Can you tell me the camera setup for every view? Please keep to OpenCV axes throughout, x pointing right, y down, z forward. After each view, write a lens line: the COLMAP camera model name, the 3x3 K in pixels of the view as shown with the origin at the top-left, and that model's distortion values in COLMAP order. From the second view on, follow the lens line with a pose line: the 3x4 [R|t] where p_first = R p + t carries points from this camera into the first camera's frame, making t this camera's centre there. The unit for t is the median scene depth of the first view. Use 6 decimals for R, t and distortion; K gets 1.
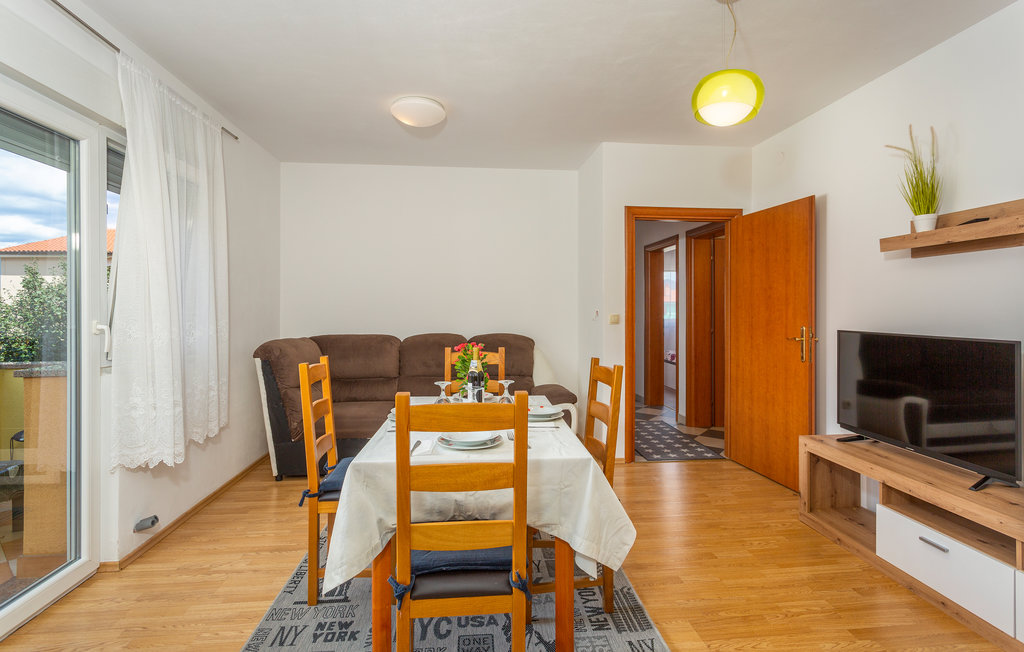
lens RADIAL K [[494.0, 0, 513.2], [0, 494.0, 314.1], [0, 0, 1]] dist [0.003272, 0.000530]
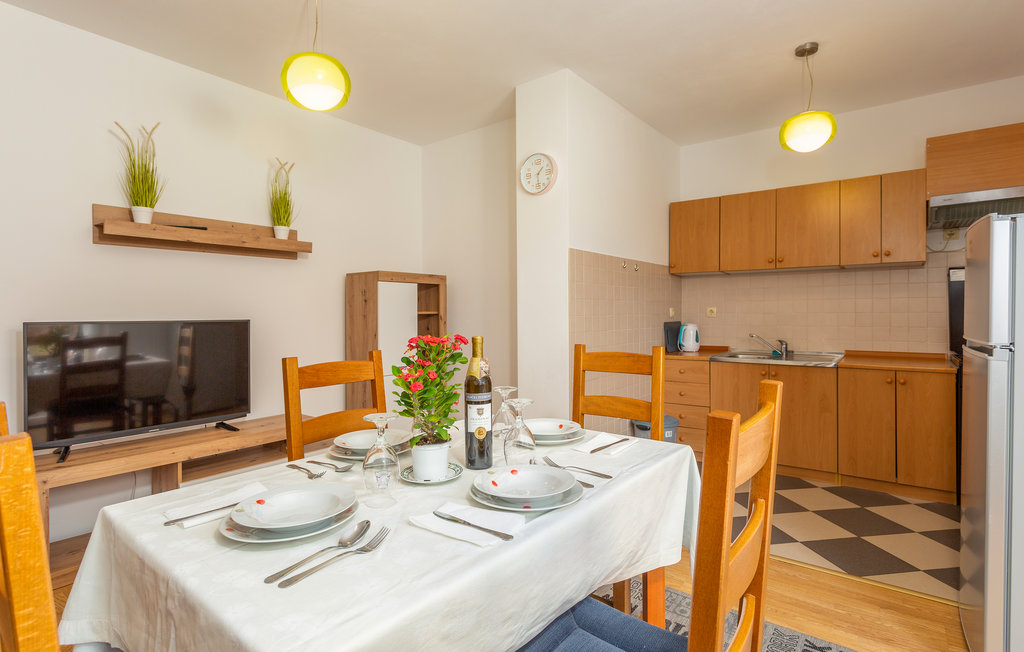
lens RADIAL K [[494.0, 0, 513.2], [0, 494.0, 314.1], [0, 0, 1]] dist [0.003272, 0.000530]
pose [[-0.720113, 0.007686, 0.693815, -0.427248], [0.014358, 0.999890, 0.003825, 0.034879], [-0.693709, 0.012716, -0.720143, 1.067992]]
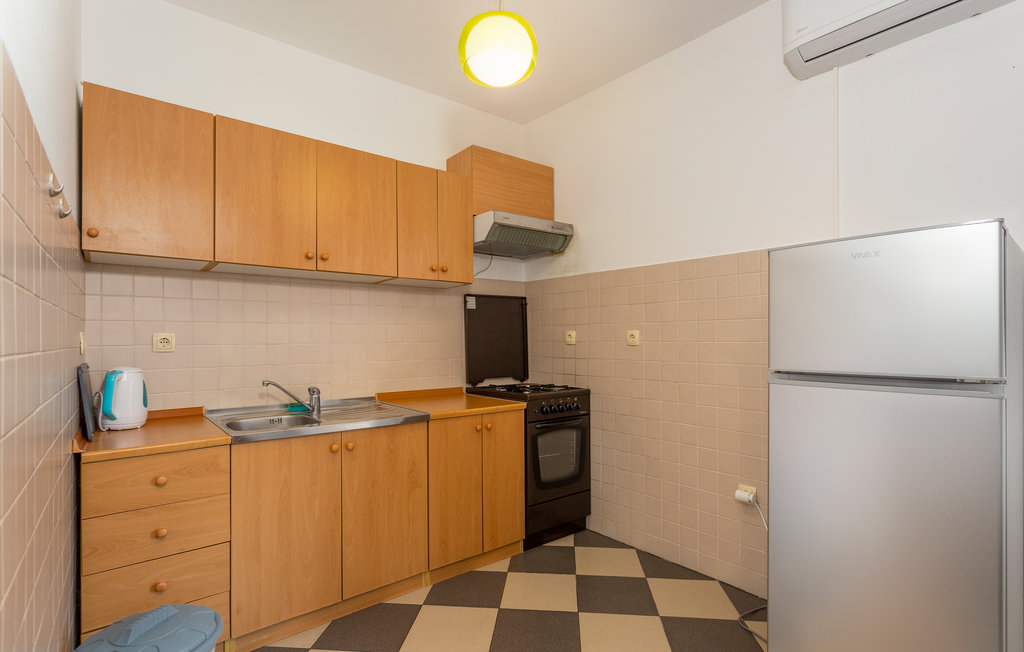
lens RADIAL K [[502.2, 0, 511.7], [0, 502.2, 336.1], [0, 0, 1]] dist [-0.000992, -0.000043]
pose [[-0.840483, 0.004034, -0.541822, 0.164093], [0.002299, 0.999990, 0.003879, 0.033108], [0.541833, 0.002015, -0.840484, 0.481146]]
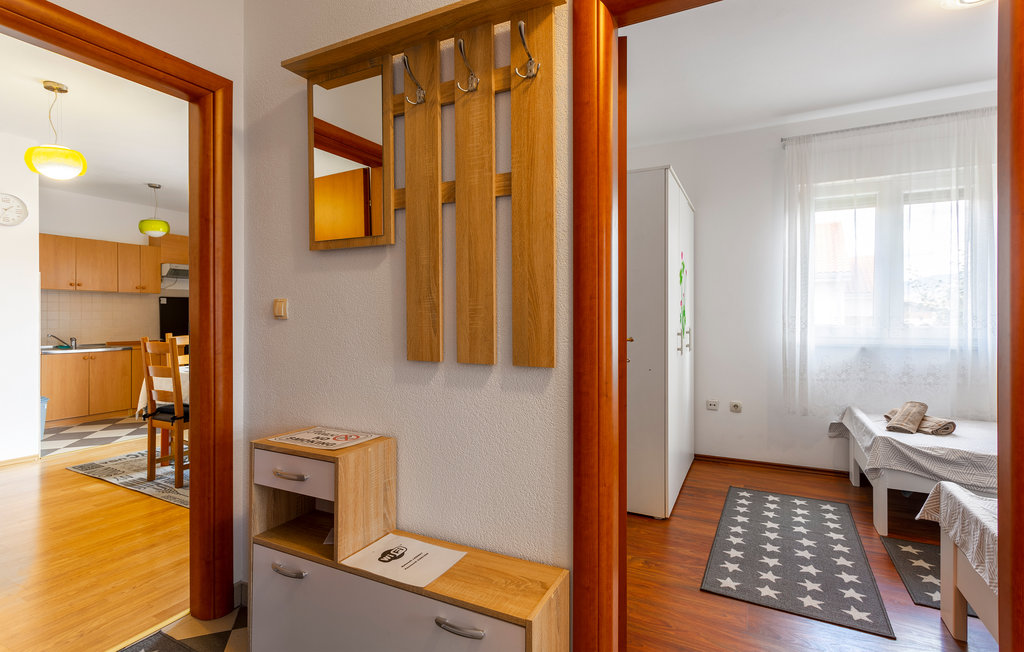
lens RADIAL K [[486.1, 0, 516.6], [0, 486.1, 310.7], [0, 0, 1]] dist [0.012666, 0.000368]
pose [[-0.542354, -0.005463, -0.840133, 0.692540], [-0.005616, 0.999980, -0.002877, 0.008009], [0.840131, 0.003158, -0.542374, 2.207472]]
